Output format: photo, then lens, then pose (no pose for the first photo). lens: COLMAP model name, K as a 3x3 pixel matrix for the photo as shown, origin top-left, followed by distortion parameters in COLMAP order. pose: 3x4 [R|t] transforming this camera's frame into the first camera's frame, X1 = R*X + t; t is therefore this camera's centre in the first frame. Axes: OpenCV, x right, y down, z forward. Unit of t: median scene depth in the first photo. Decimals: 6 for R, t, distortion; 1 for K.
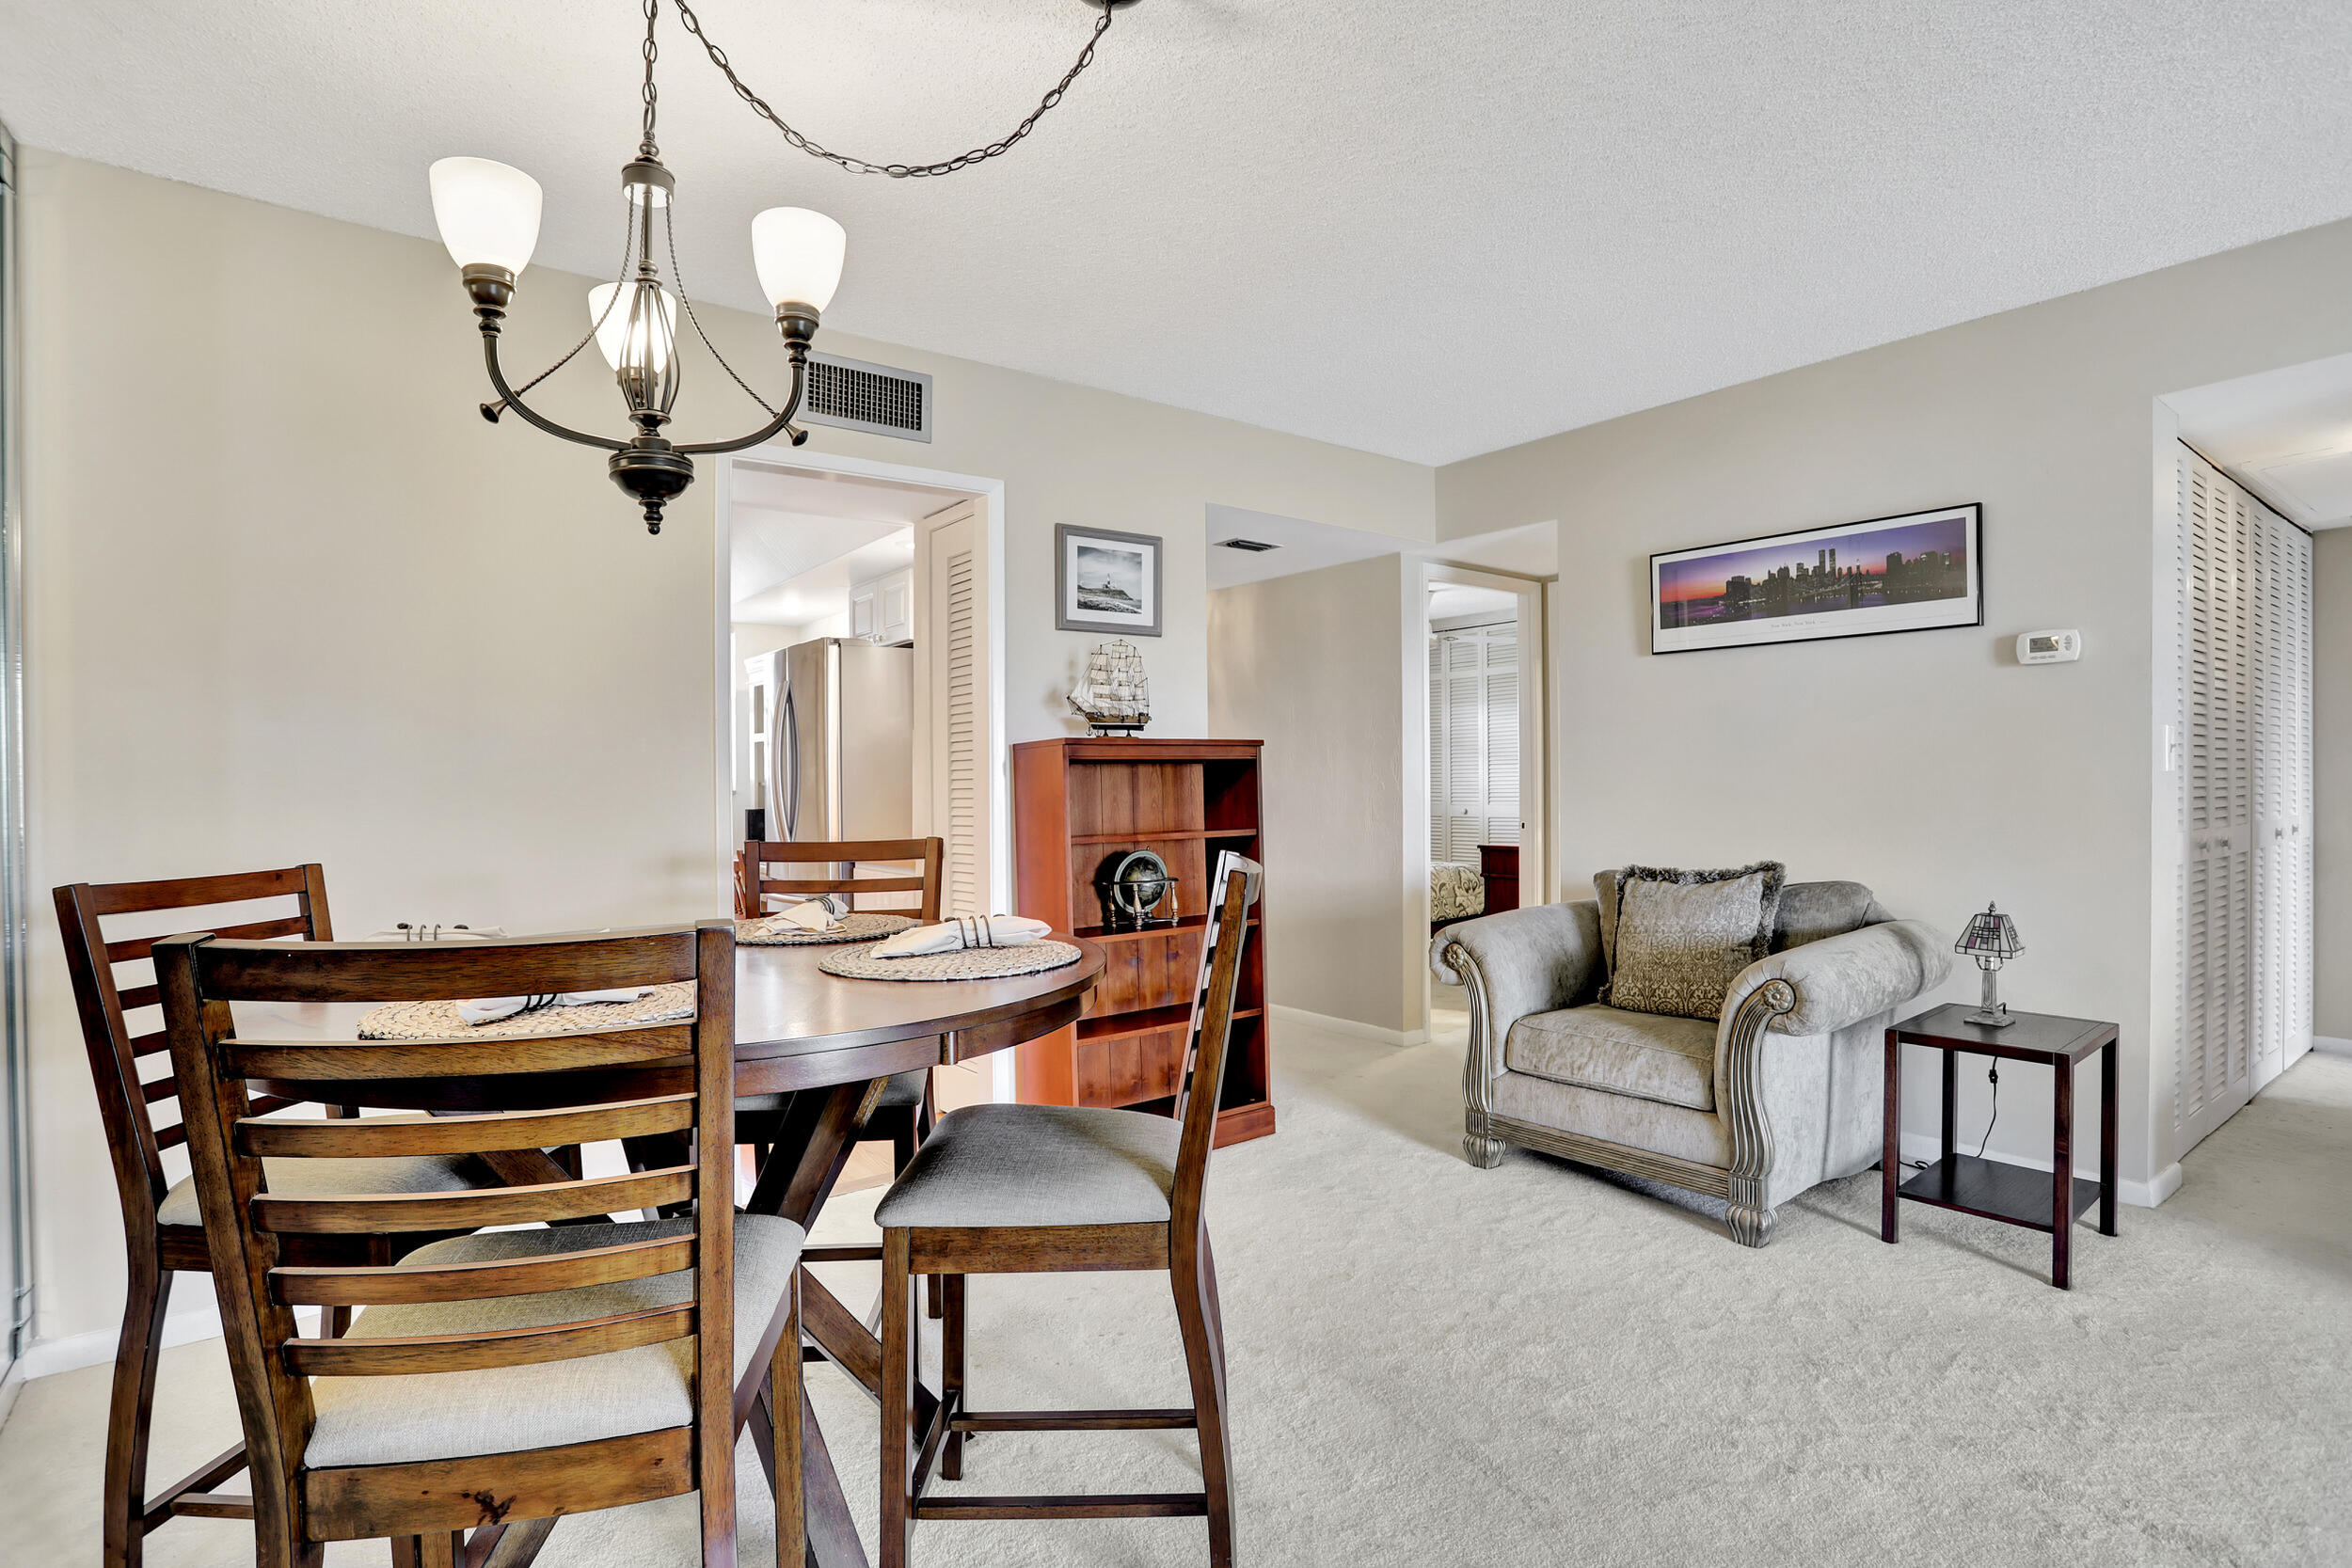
lens RADIAL K [[1168.2, 0, 1170.8], [0, 1168.2, 792.4], [0, 0, 1]] dist [-0.059030, 0.025056]
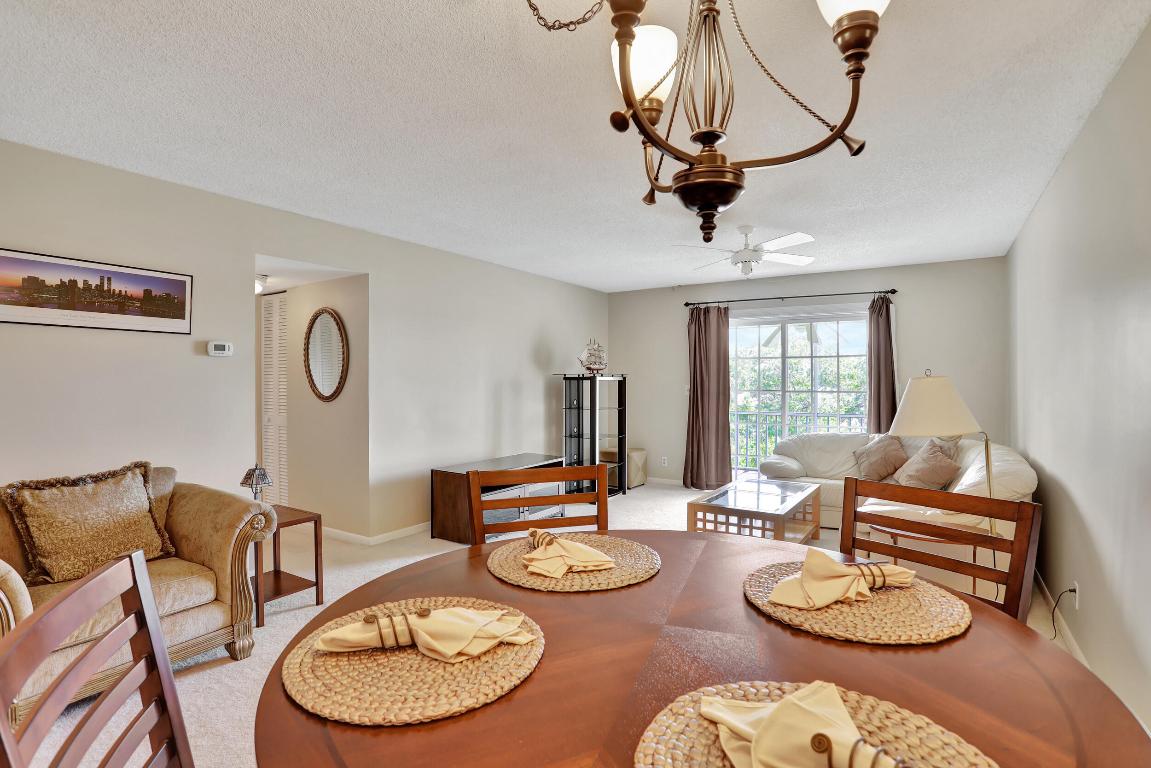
lens RADIAL K [[559.0, 0, 577.4], [0, 559.0, 384.9], [0, 0, 1]] dist [-0.075871, 0.032708]
pose [[-0.346836, 0.005904, 0.937907, -0.420660], [0.015372, 0.999882, -0.000610, -0.039503], [-0.937800, 0.014206, -0.346886, 0.622633]]
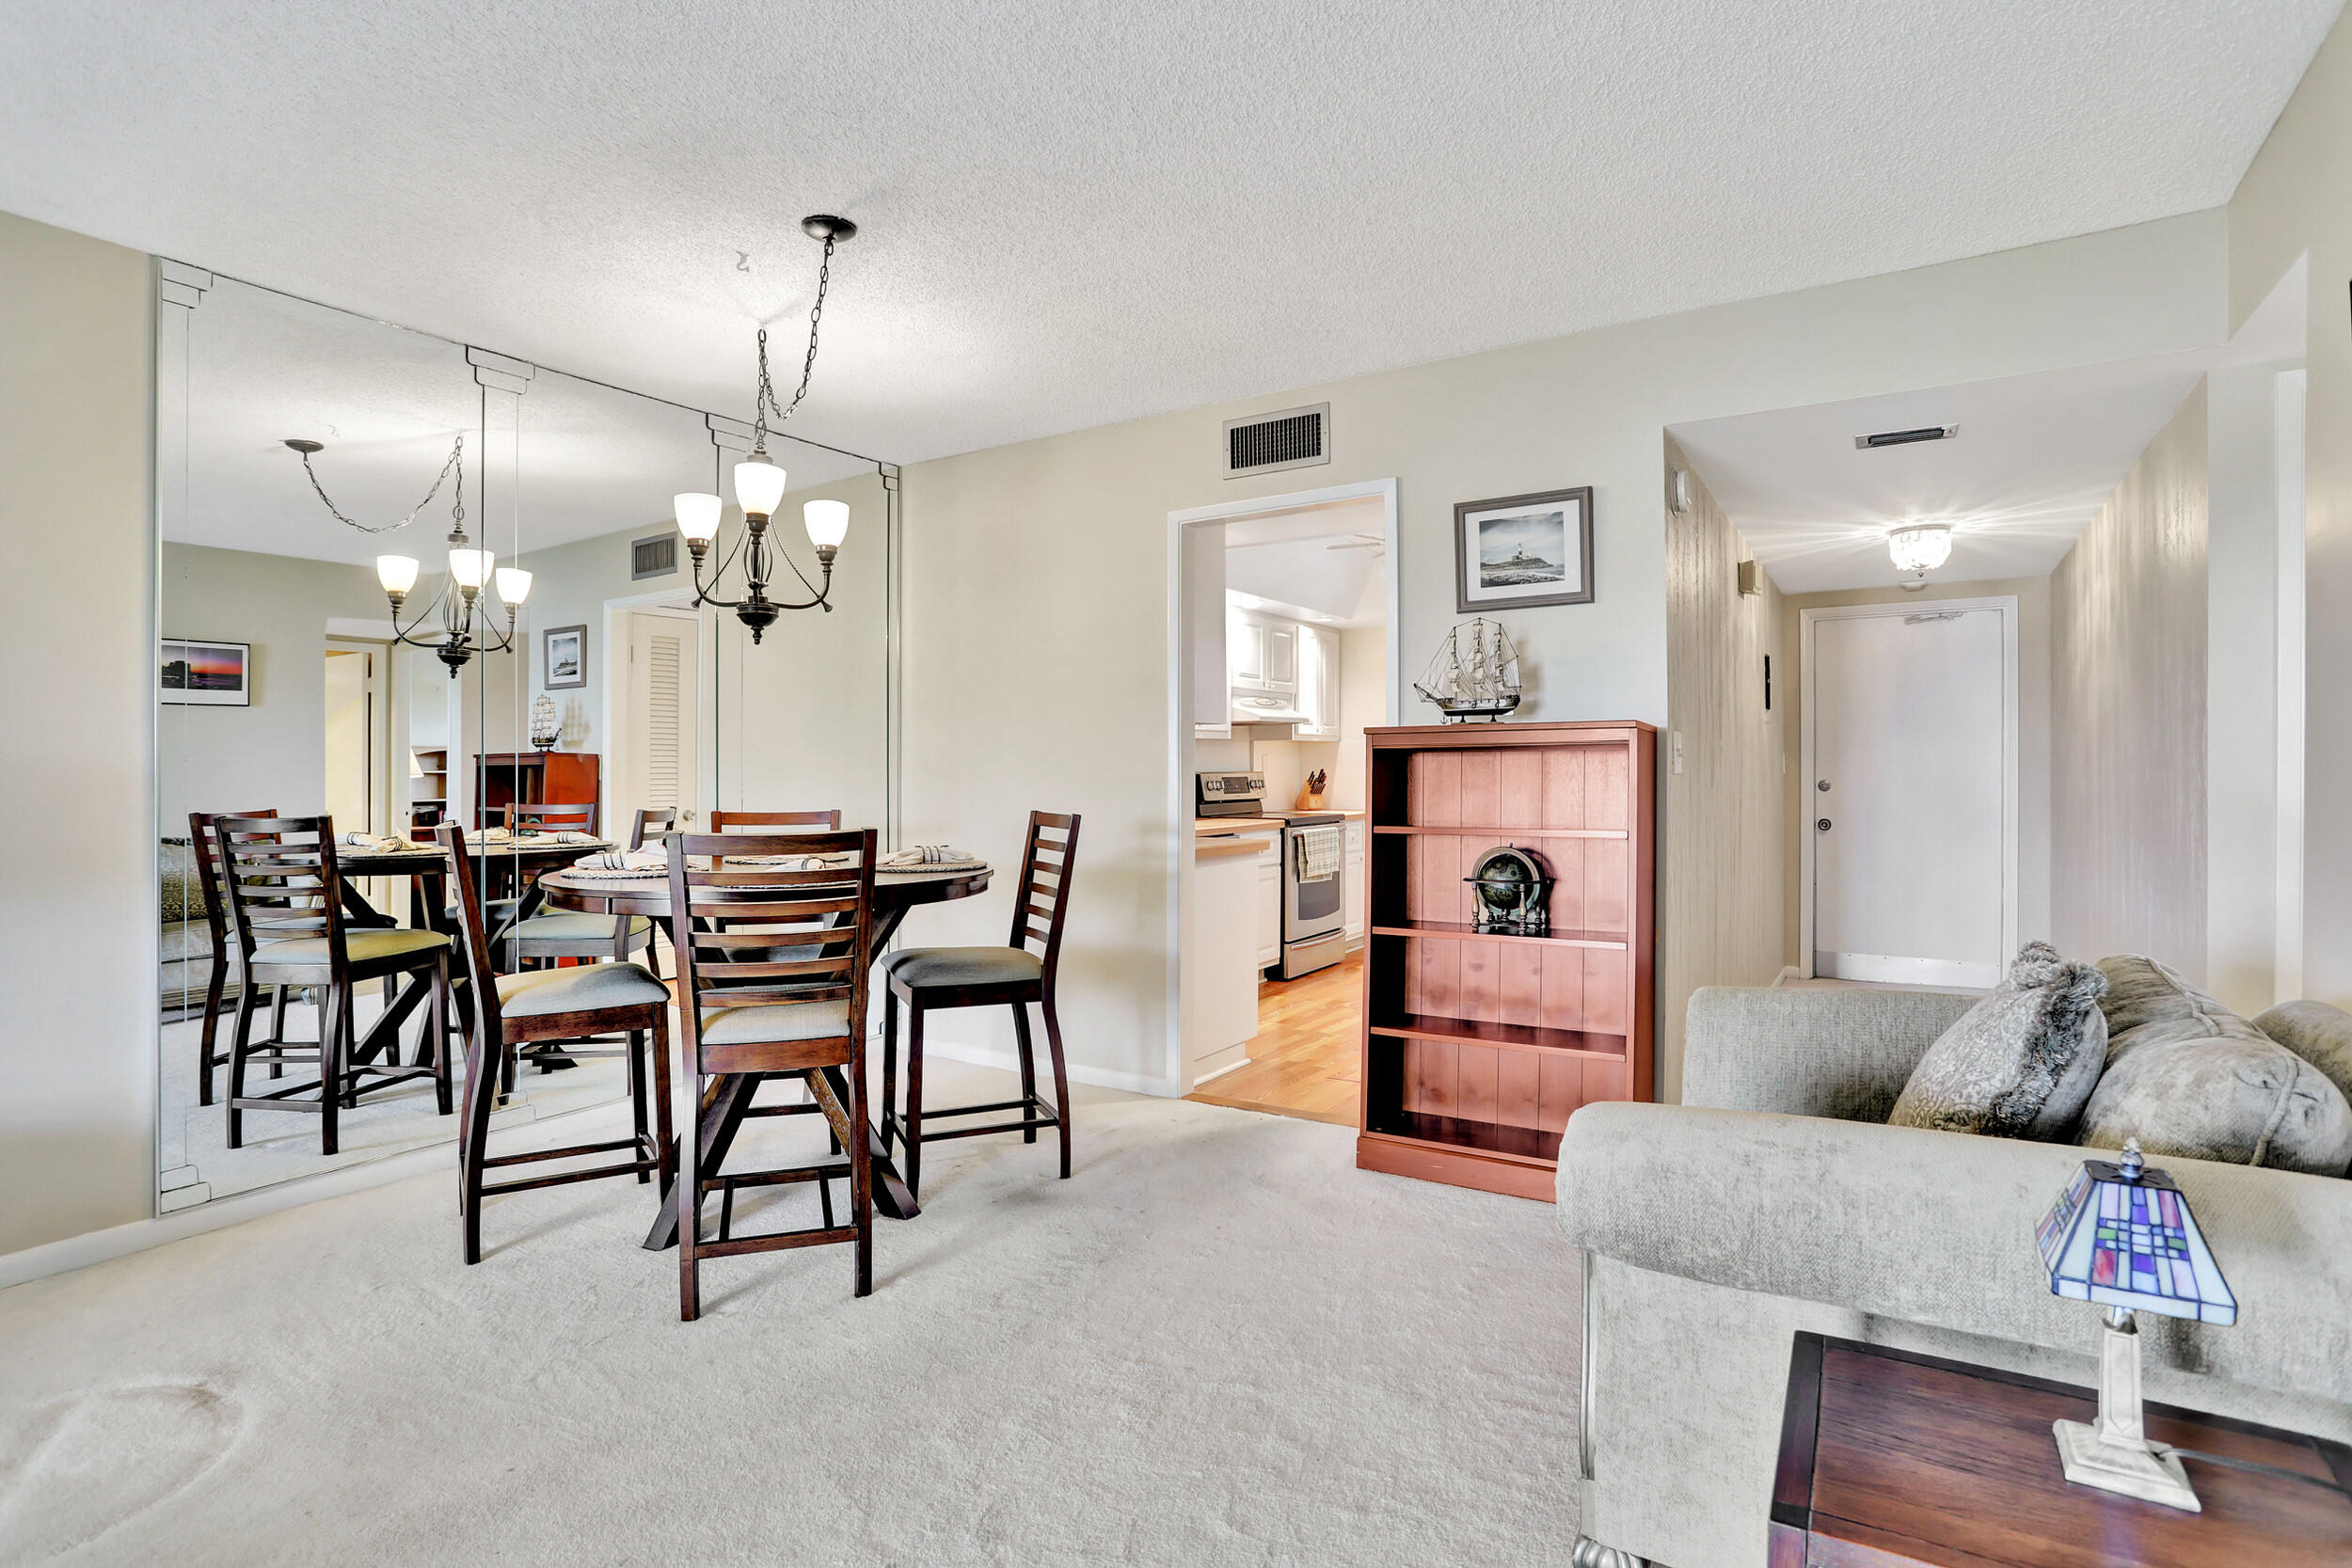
lens RADIAL K [[1142.1, 0, 1179.8], [0, 1142.1, 785.9], [0, 0, 1]] dist [-0.075871, 0.032708]
pose [[0.336571, 0.024070, -0.941351, 0.747050], [-0.008547, 0.999710, 0.022507, -0.016250], [0.941619, 0.000471, 0.336679, 0.484244]]
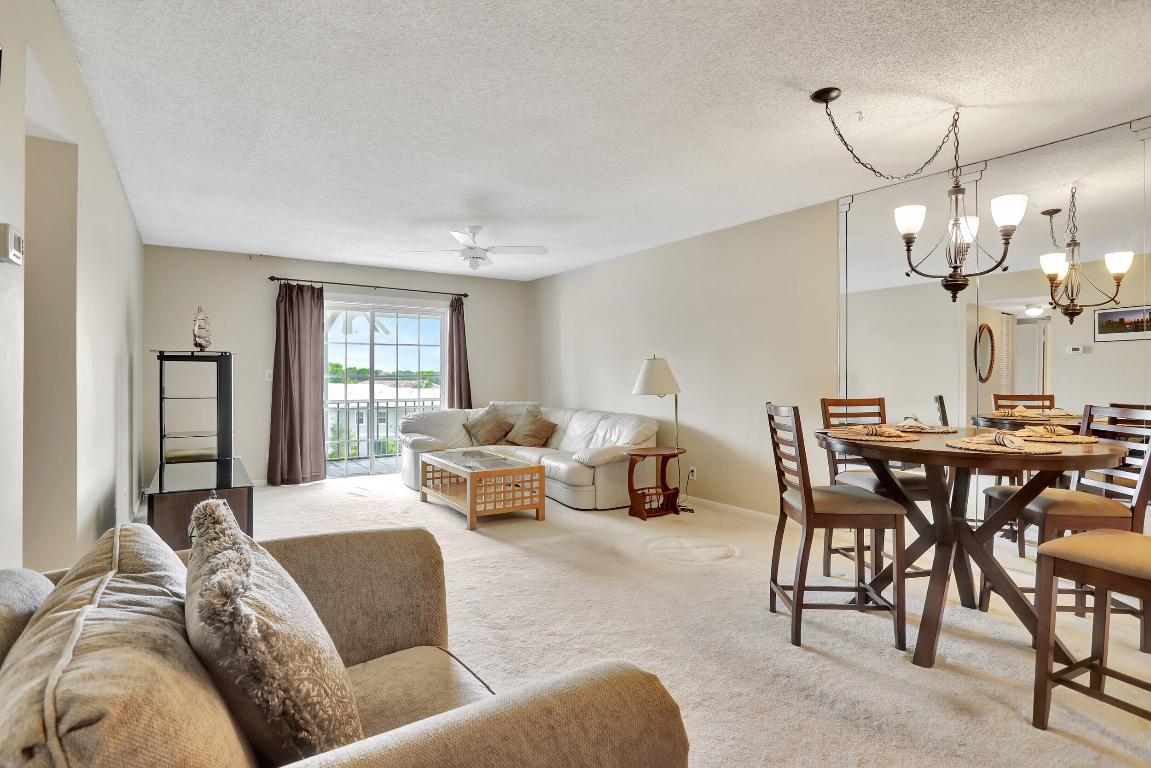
lens RADIAL K [[561.0, 0, 570.0], [0, 561.0, 372.3], [0, 0, 1]] dist [-0.080534, 0.033191]
pose [[-0.998666, 0.013067, 0.049950, 0.265559], [0.013283, 0.999904, 0.003992, -0.021549], [-0.049893, 0.004650, -0.998744, 1.218537]]
